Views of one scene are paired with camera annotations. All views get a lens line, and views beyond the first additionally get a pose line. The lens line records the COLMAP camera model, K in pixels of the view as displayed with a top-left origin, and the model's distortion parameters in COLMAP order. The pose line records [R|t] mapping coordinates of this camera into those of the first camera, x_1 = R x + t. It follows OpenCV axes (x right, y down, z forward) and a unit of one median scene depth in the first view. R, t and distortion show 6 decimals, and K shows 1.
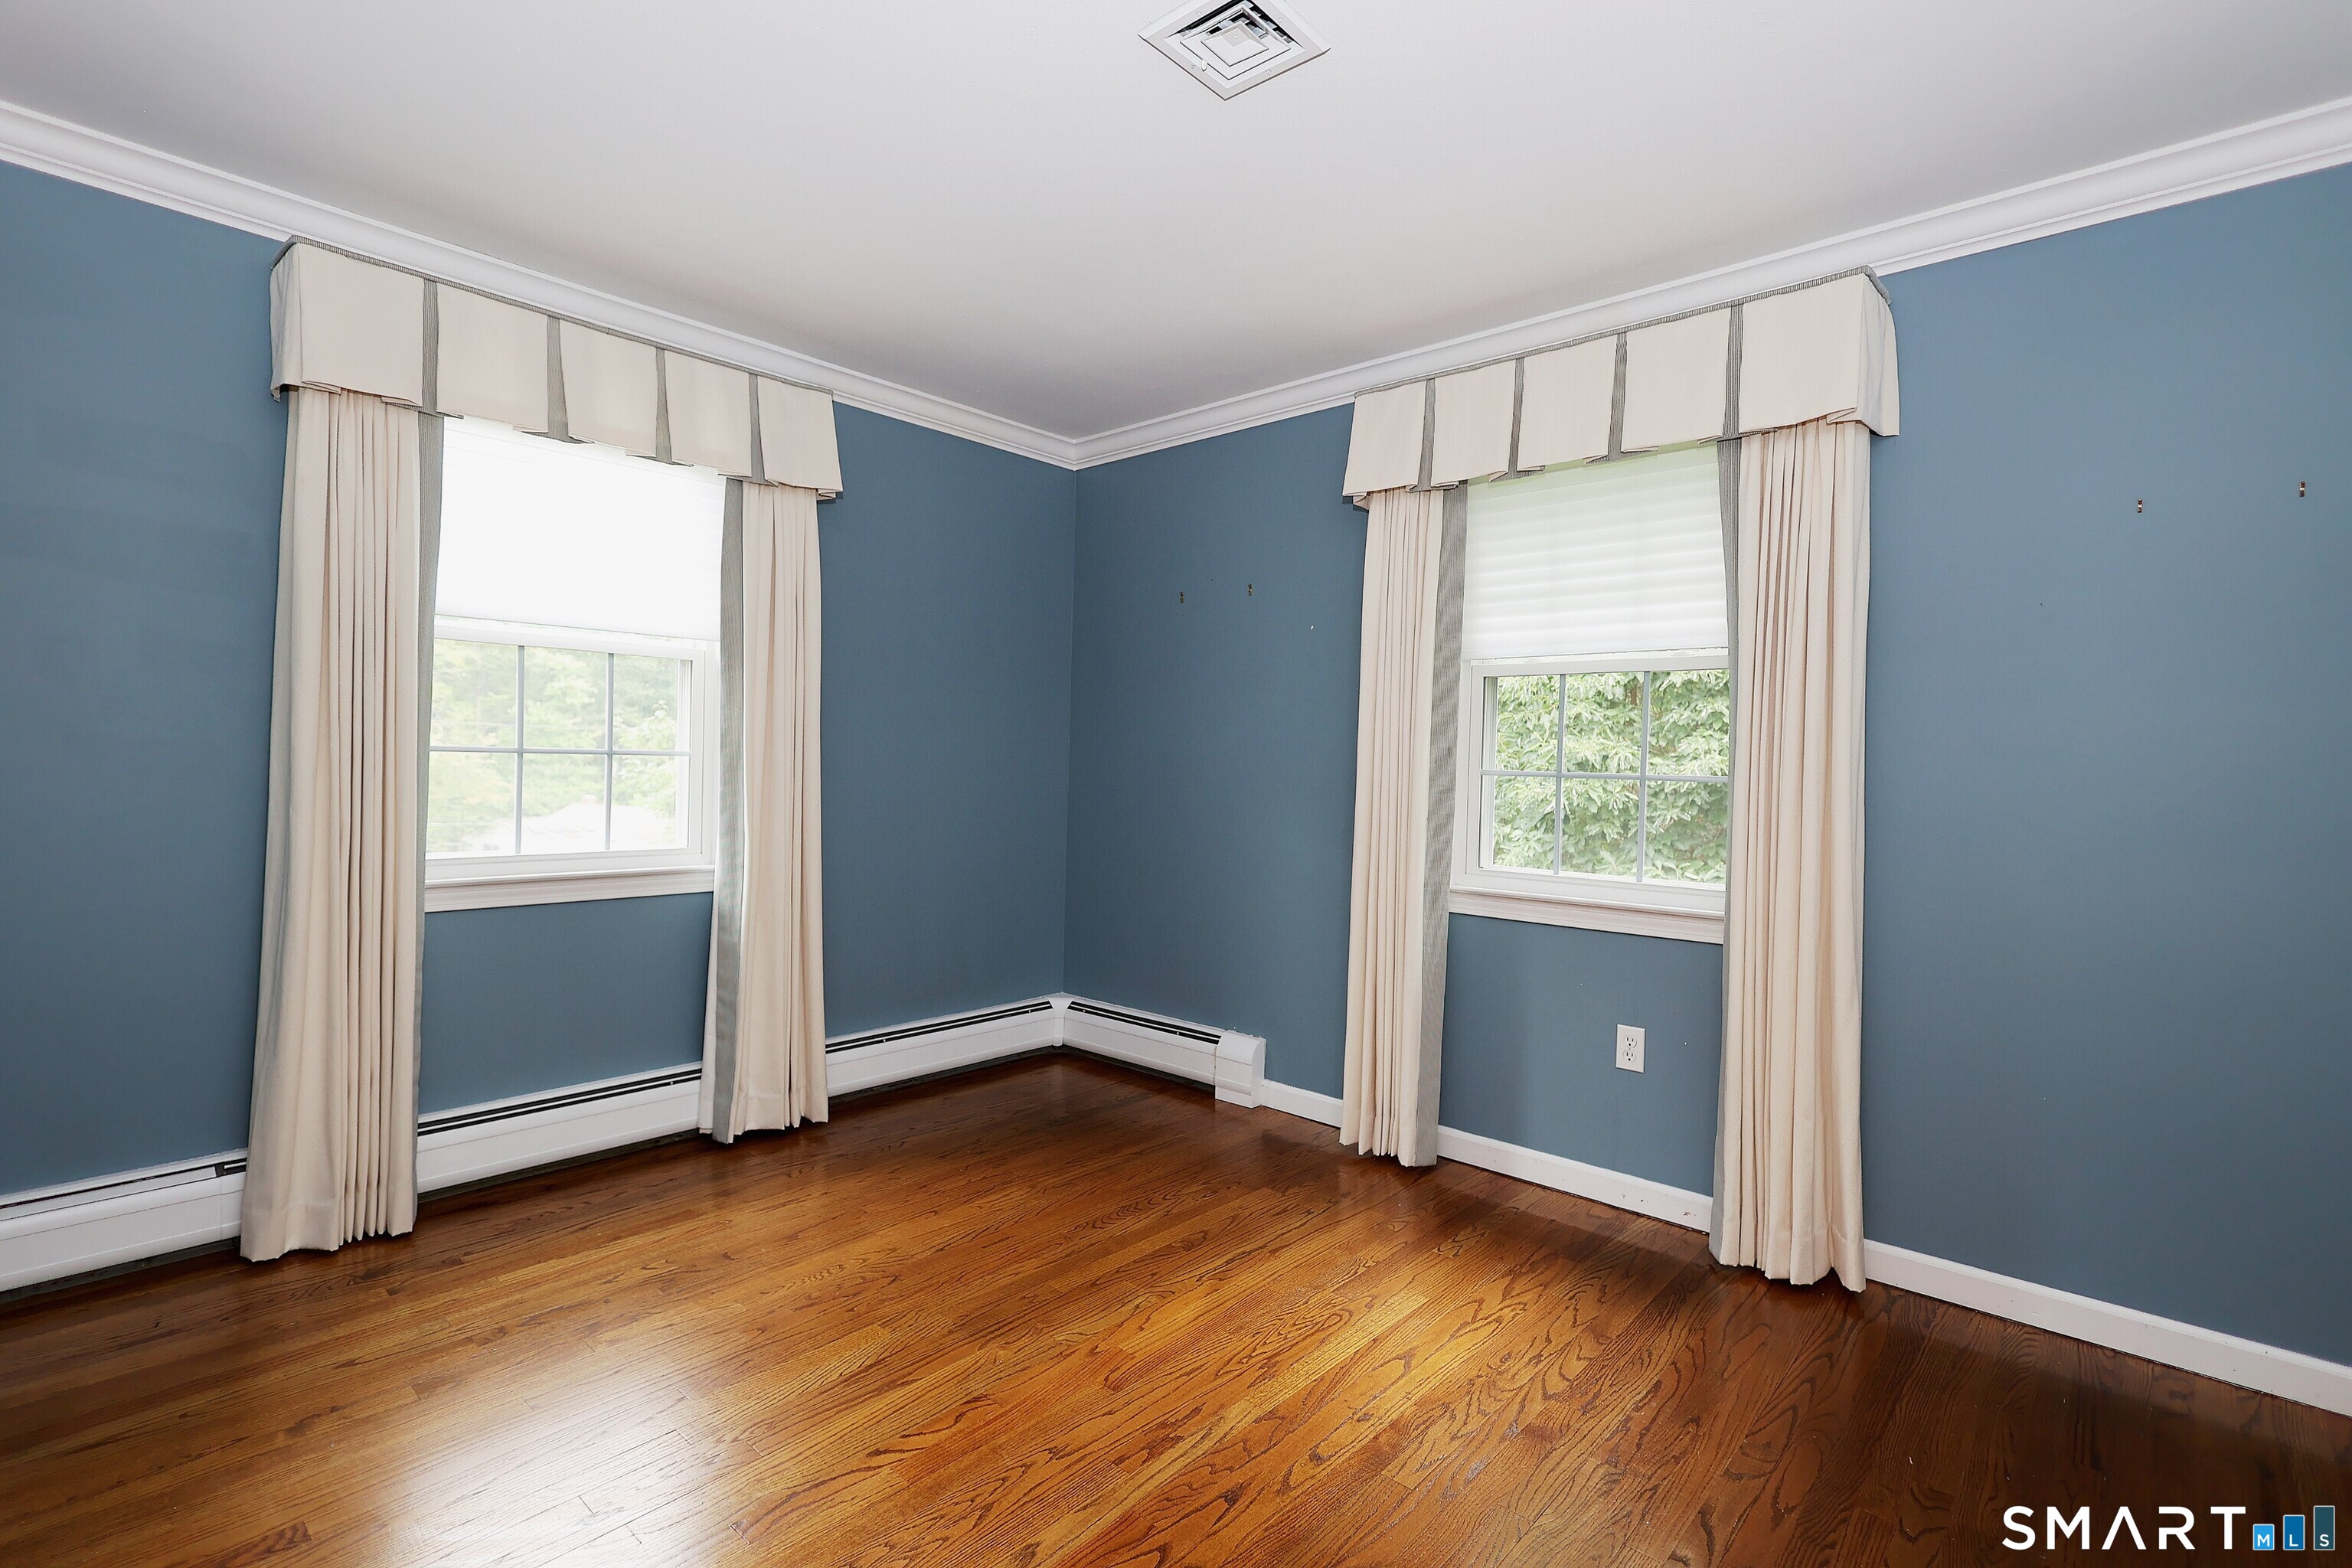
lens RADIAL K [[1084.0, 0, 1167.2], [0, 1084.0, 786.7], [0, 0, 1]] dist [-0.002719, 0.000732]
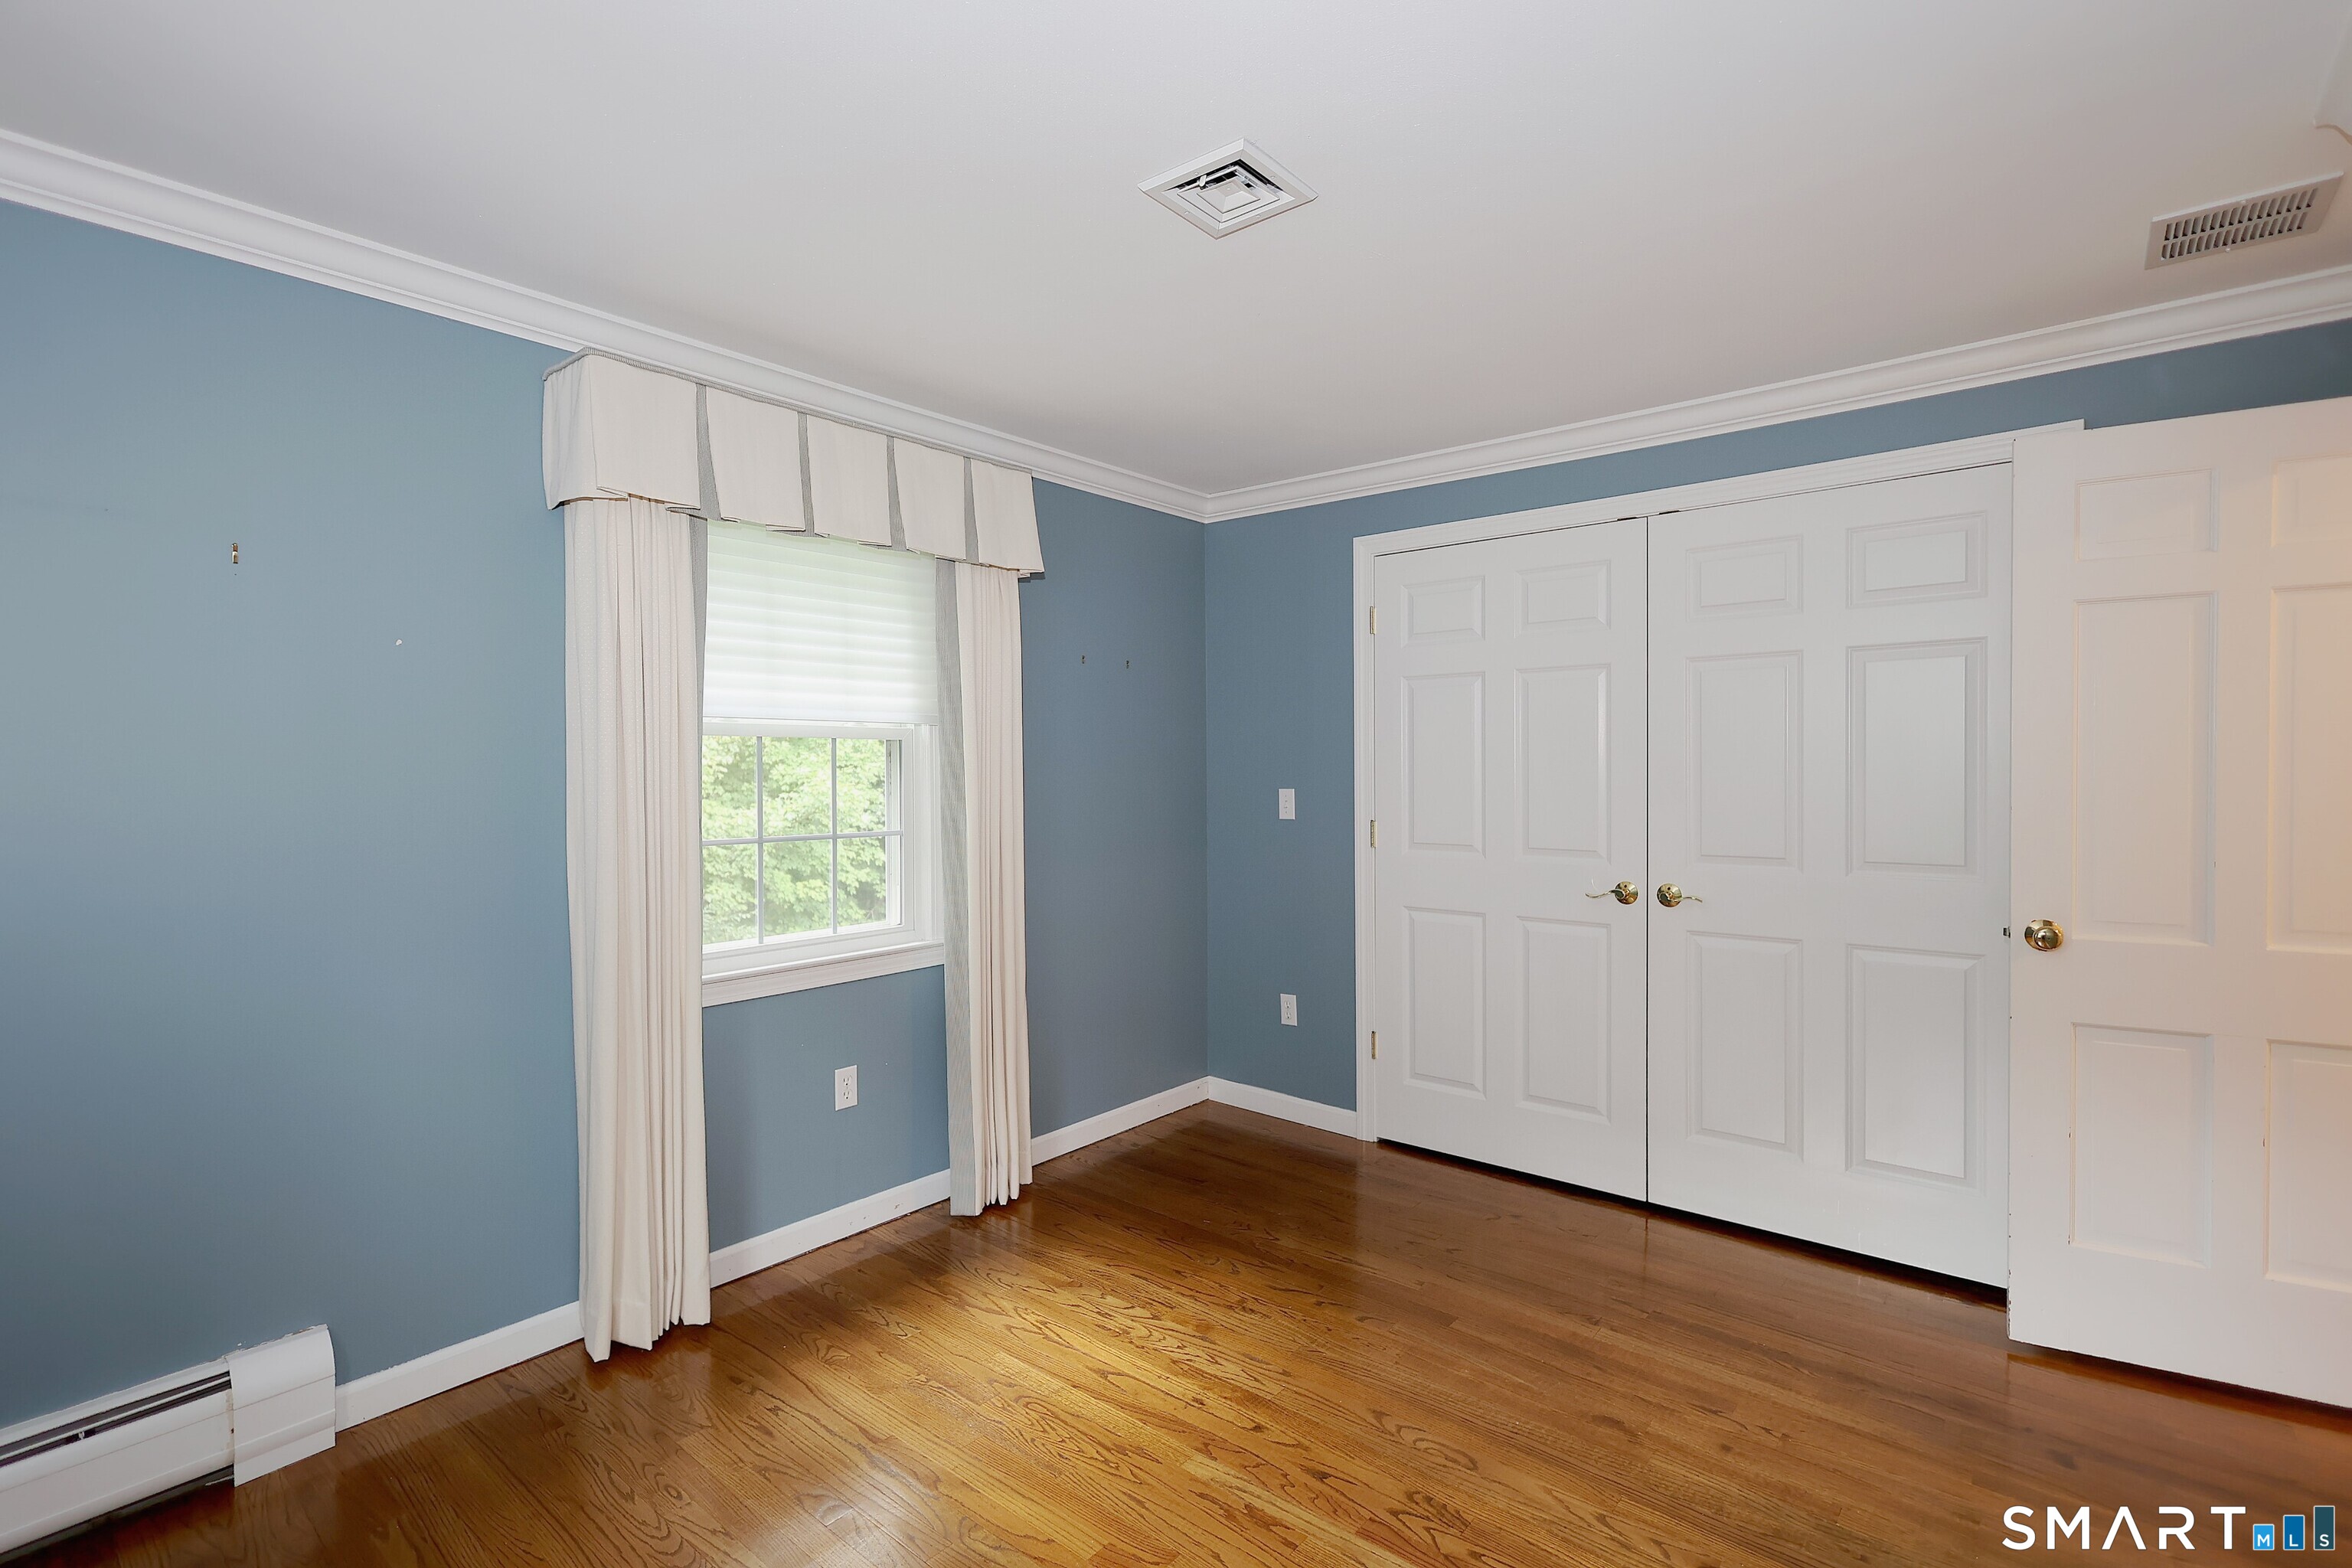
lens RADIAL K [[1084.0, 0, 1167.0], [0, 1084.0, 774.7], [0, 0, 1]] dist [-0.002719, 0.000732]
pose [[-0.060369, -0.026046, 0.997836, -0.759311], [0.014561, 0.999530, 0.026972, -0.110178], [-0.998070, 0.016157, -0.059962, 0.835477]]
